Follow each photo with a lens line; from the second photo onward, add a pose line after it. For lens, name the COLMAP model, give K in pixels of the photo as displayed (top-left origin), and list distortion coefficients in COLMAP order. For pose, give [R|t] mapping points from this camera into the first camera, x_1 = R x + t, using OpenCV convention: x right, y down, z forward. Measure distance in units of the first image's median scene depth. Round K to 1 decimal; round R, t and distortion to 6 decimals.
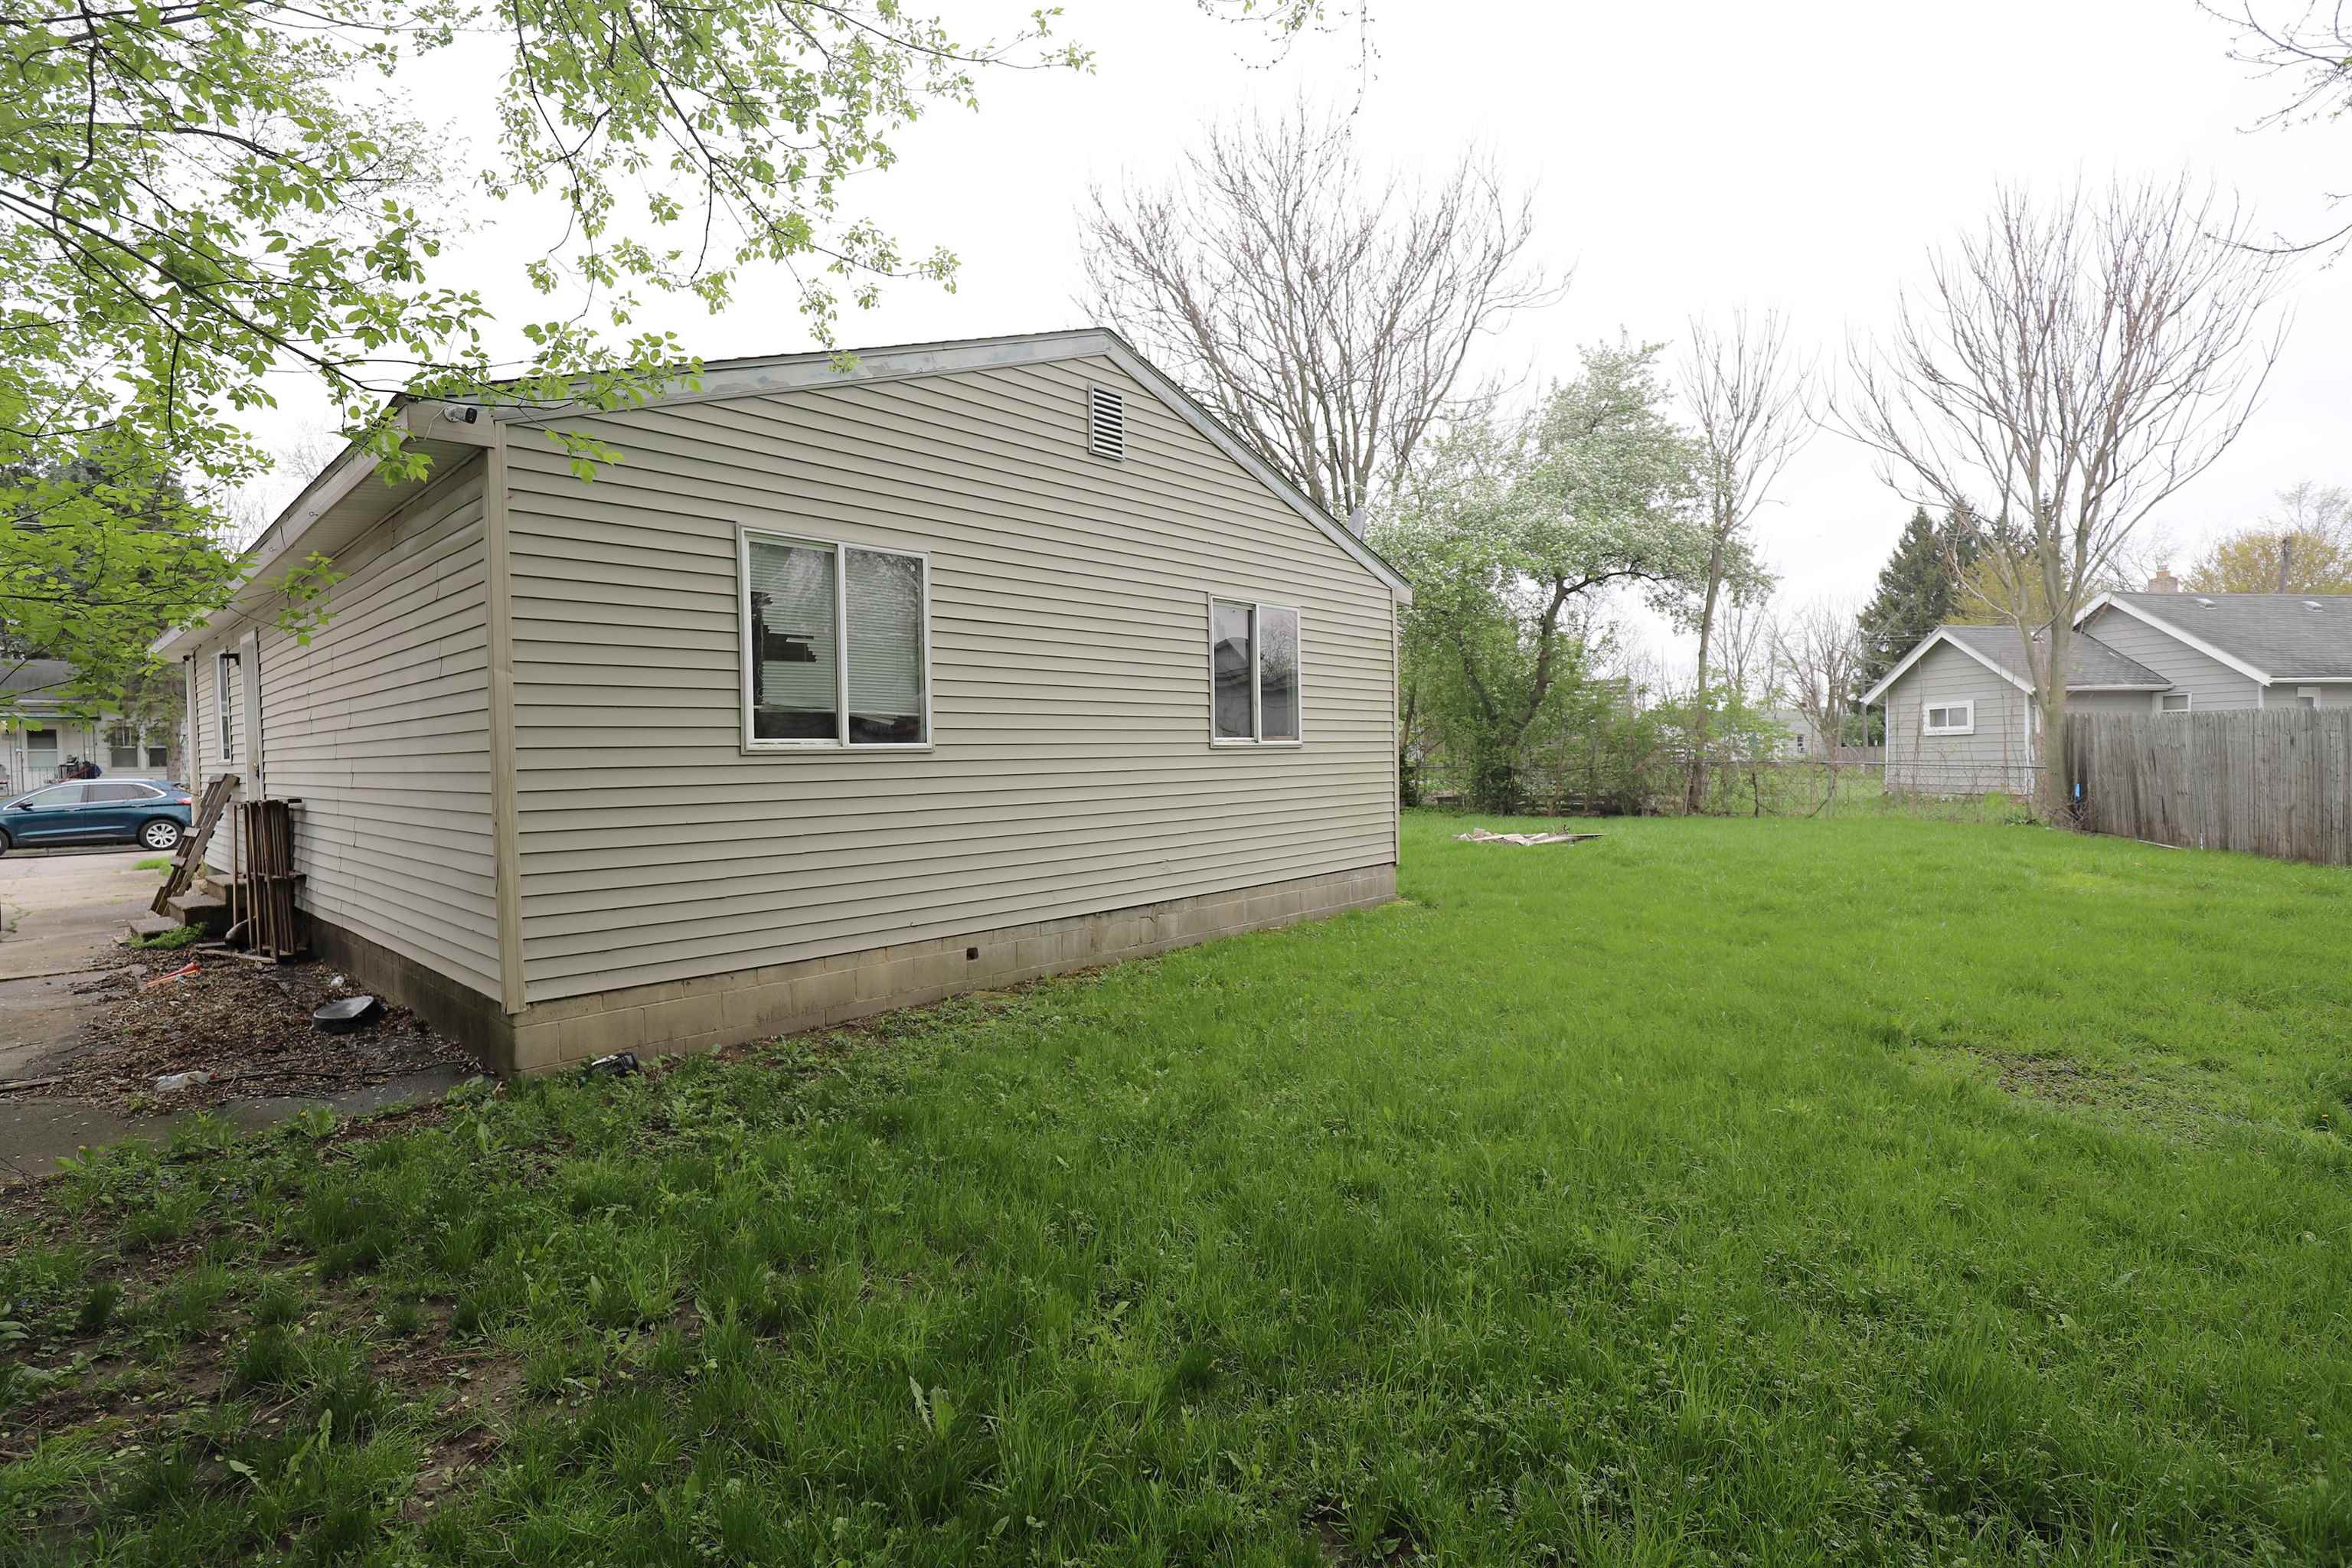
lens RADIAL K [[1063.7, 0, 1166.8], [0, 1063.7, 772.5], [0, 0, 1]] dist [-0.017335, 0.001066]
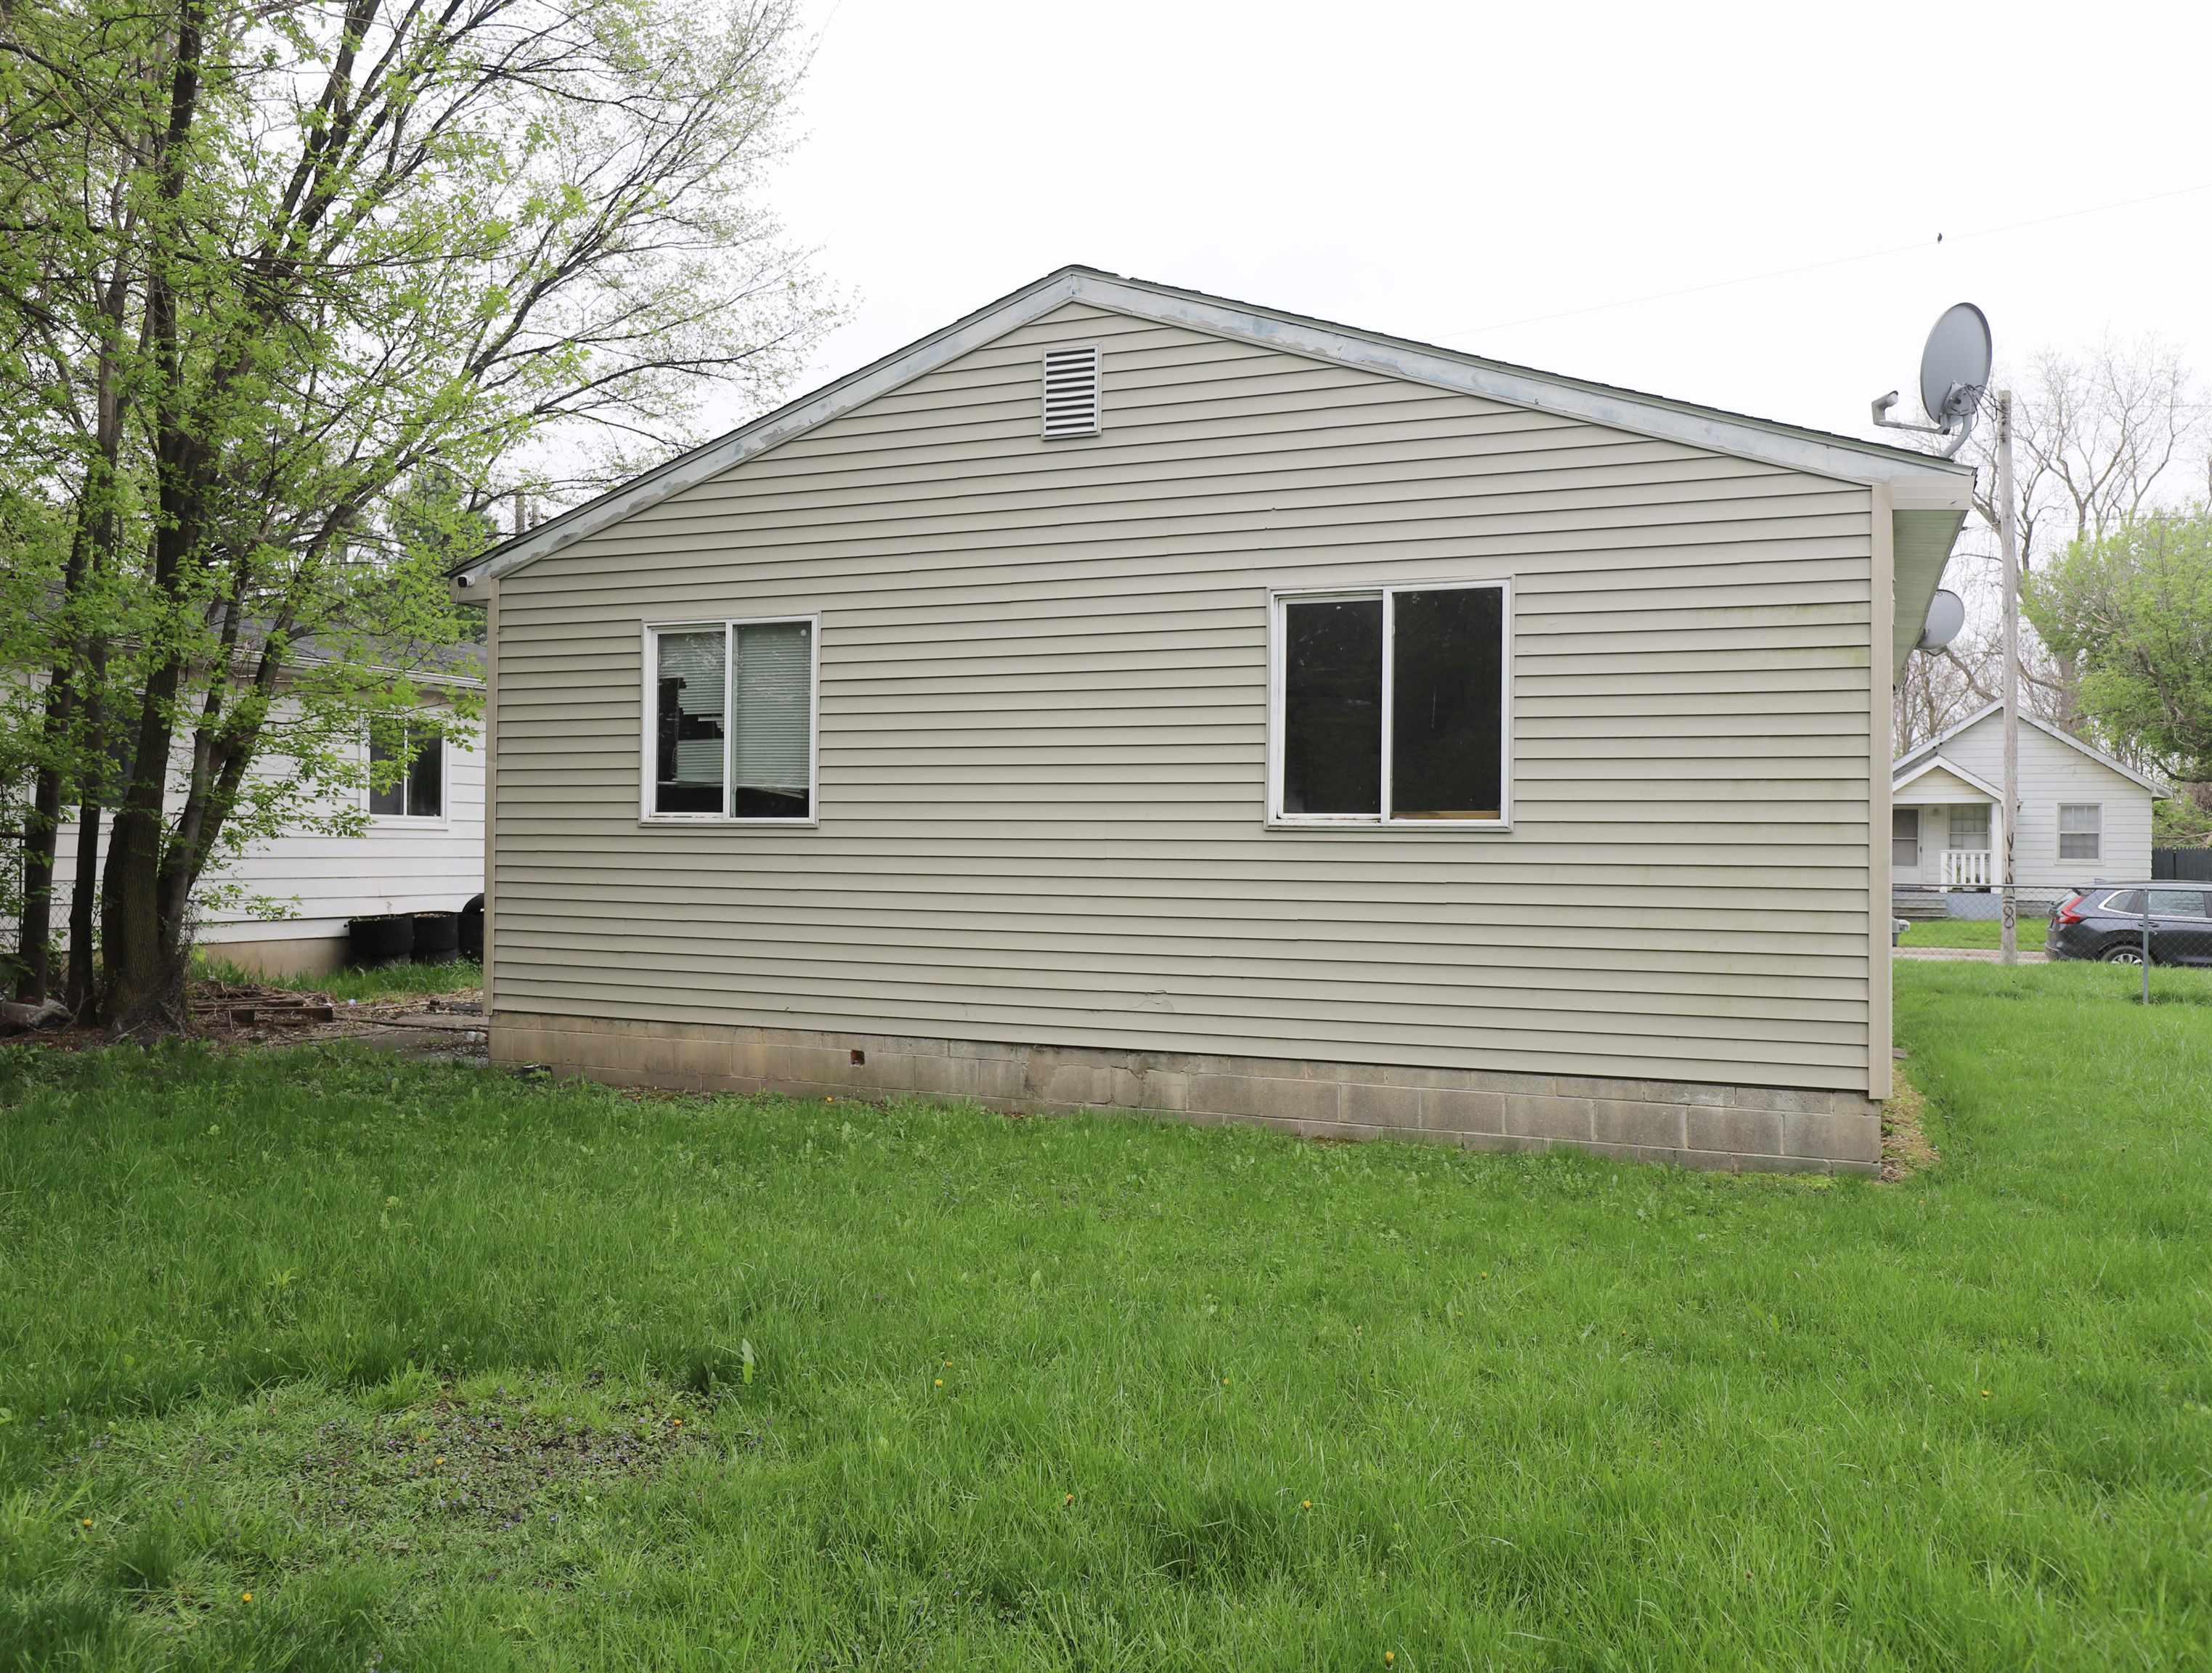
lens RADIAL K [[1788.9, 0, 1106.2], [0, 1788.9, 846.9], [0, 0, 1]] dist [0.002037, -0.001378]
pose [[0.340358, 0.007440, -0.940266, 1.181925], [-0.039815, 0.999186, -0.006506, -0.001850], [0.939453, 0.039651, 0.340377, 0.630789]]
